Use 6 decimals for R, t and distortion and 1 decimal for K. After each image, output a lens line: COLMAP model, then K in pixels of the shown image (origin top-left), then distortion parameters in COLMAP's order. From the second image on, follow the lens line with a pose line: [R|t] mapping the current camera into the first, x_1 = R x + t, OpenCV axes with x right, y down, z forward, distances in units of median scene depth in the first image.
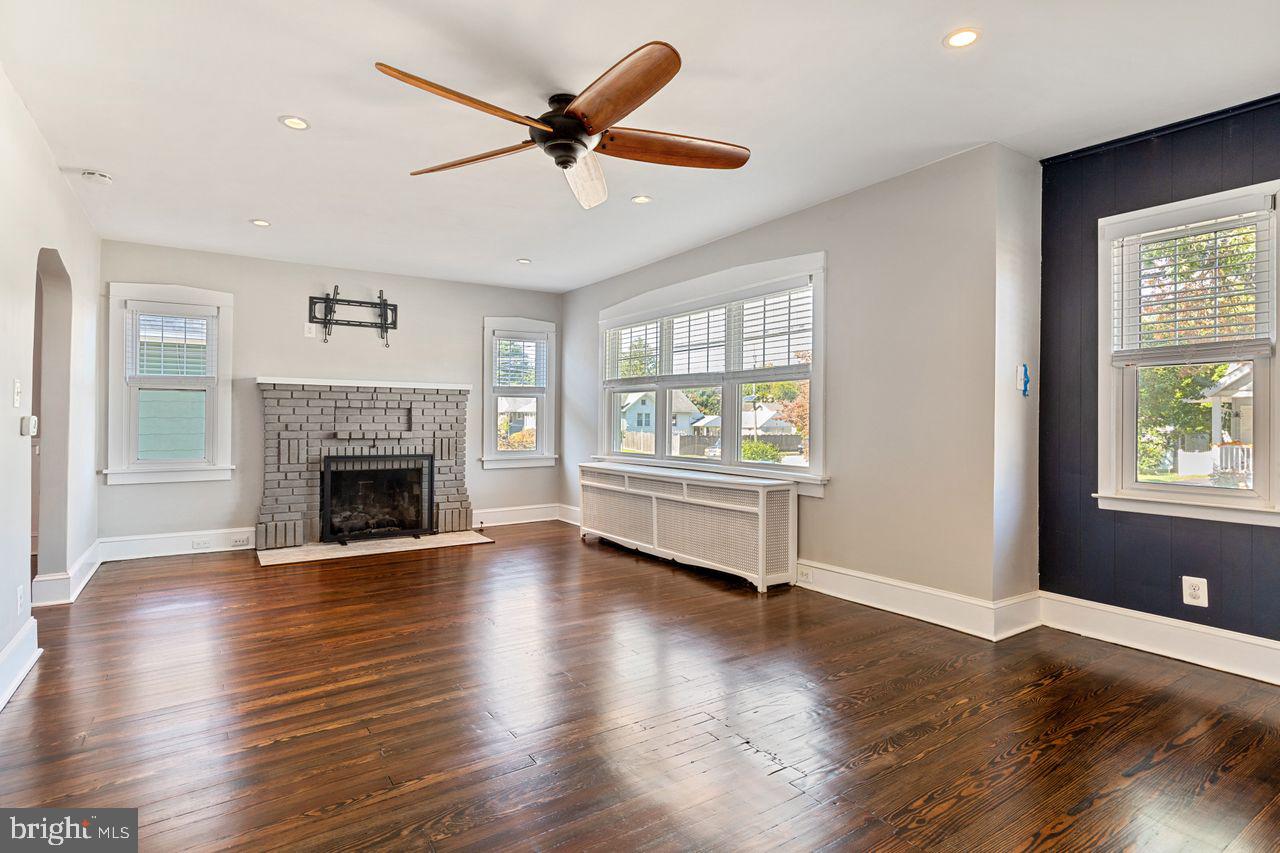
lens RADIAL K [[673.6, 0, 648.0], [0, 673.6, 419.8], [0, 0, 1]] dist [0.001739, -0.000125]
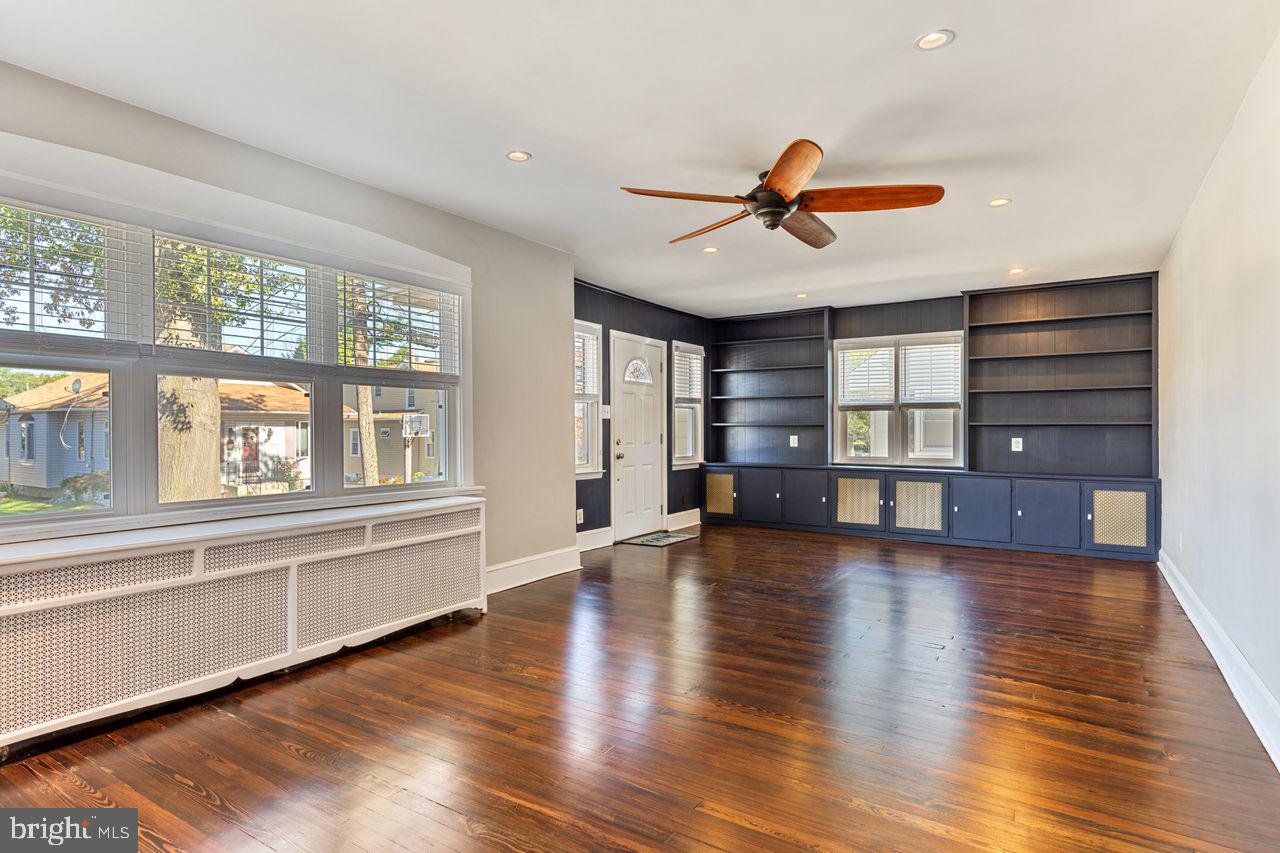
lens RADIAL K [[673.6, 0, 647.5], [0, 673.6, 429.2], [0, 0, 1]] dist [0.001739, -0.000125]
pose [[-0.407841, -0.002311, 0.913050, -0.695322], [-0.000978, 0.999997, 0.002094, -0.005097], [-0.913052, -0.000039, -0.407843, 1.031365]]
